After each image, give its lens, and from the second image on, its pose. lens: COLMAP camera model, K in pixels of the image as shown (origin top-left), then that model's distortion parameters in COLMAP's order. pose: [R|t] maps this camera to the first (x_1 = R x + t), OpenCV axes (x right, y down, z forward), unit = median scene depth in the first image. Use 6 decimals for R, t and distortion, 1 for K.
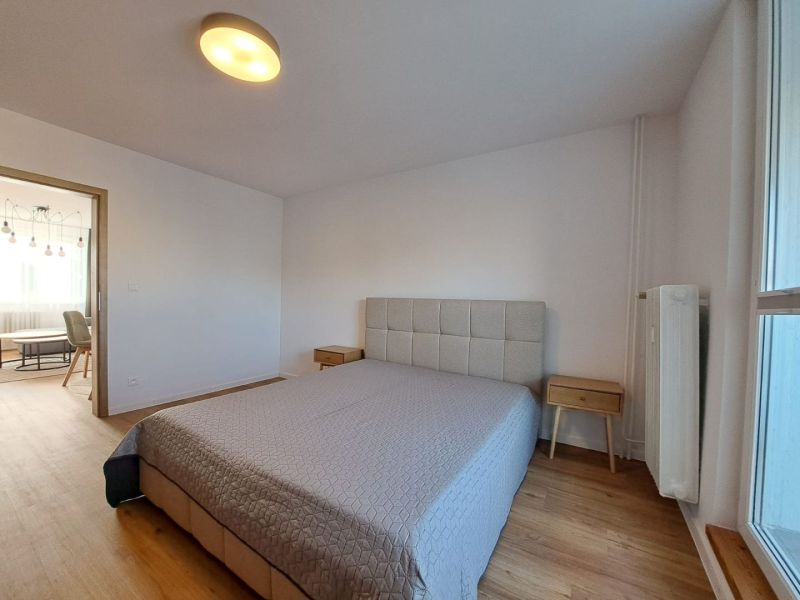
lens RADIAL K [[316.4, 0, 402.9], [0, 316.4, 305.7], [0, 0, 1]] dist [-0.018507, 0.000193]
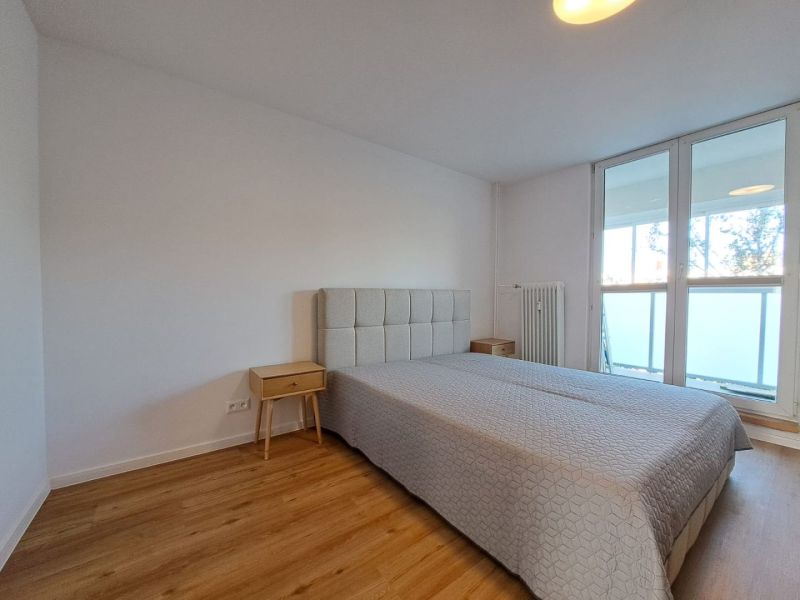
lens RADIAL K [[316.4, 0, 405.1], [0, 316.4, 299.3], [0, 0, 1]] dist [-0.018507, 0.000193]
pose [[0.374126, -0.038703, 0.926570, -0.828522], [0.025522, 0.999180, 0.031431, -0.020427], [-0.927027, 0.011888, 0.374807, 0.632158]]
